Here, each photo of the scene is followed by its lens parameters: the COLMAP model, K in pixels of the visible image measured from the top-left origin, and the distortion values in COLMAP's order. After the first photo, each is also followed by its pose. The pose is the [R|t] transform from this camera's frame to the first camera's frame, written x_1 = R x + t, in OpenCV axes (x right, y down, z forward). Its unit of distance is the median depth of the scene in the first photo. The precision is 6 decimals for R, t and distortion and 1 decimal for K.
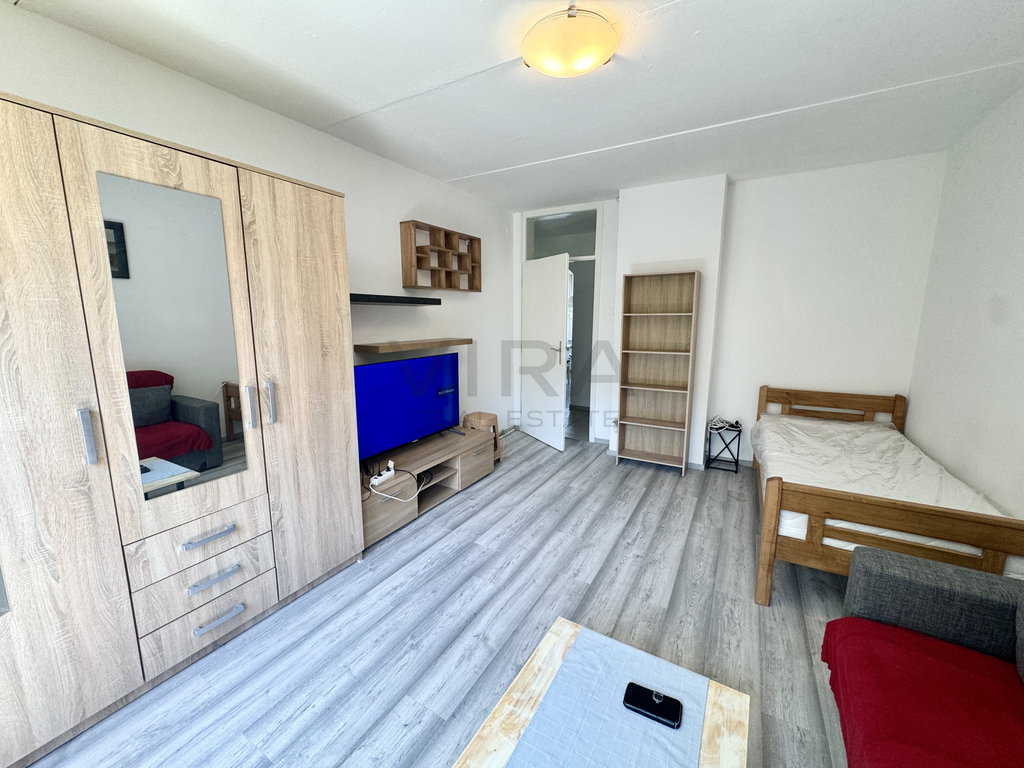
lens RADIAL K [[408.6, 0, 512.4], [0, 408.6, 381.5], [0, 0, 1]] dist [-0.003097, 0.000500]
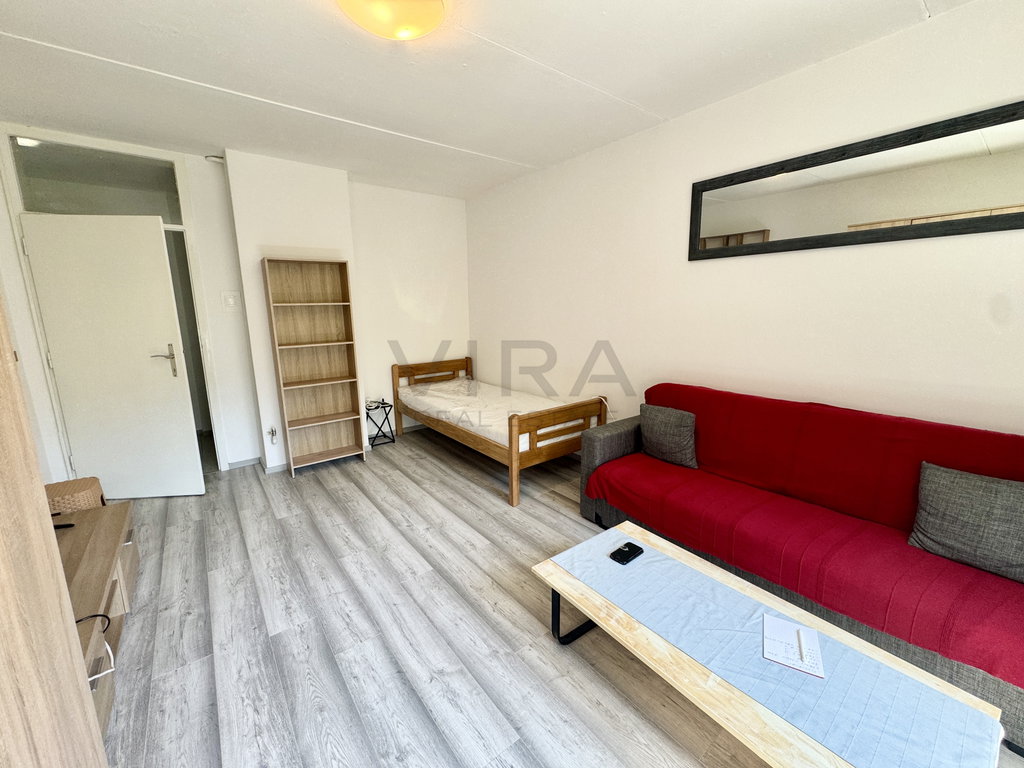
lens RADIAL K [[408.6, 0, 509.4], [0, 408.6, 381.1], [0, 0, 1]] dist [-0.003097, 0.000500]
pose [[0.381128, -0.170875, 0.908594, -0.476689], [0.160357, 0.980094, 0.117056, -0.038445], [-0.910509, 0.101086, 0.400942, 0.313008]]
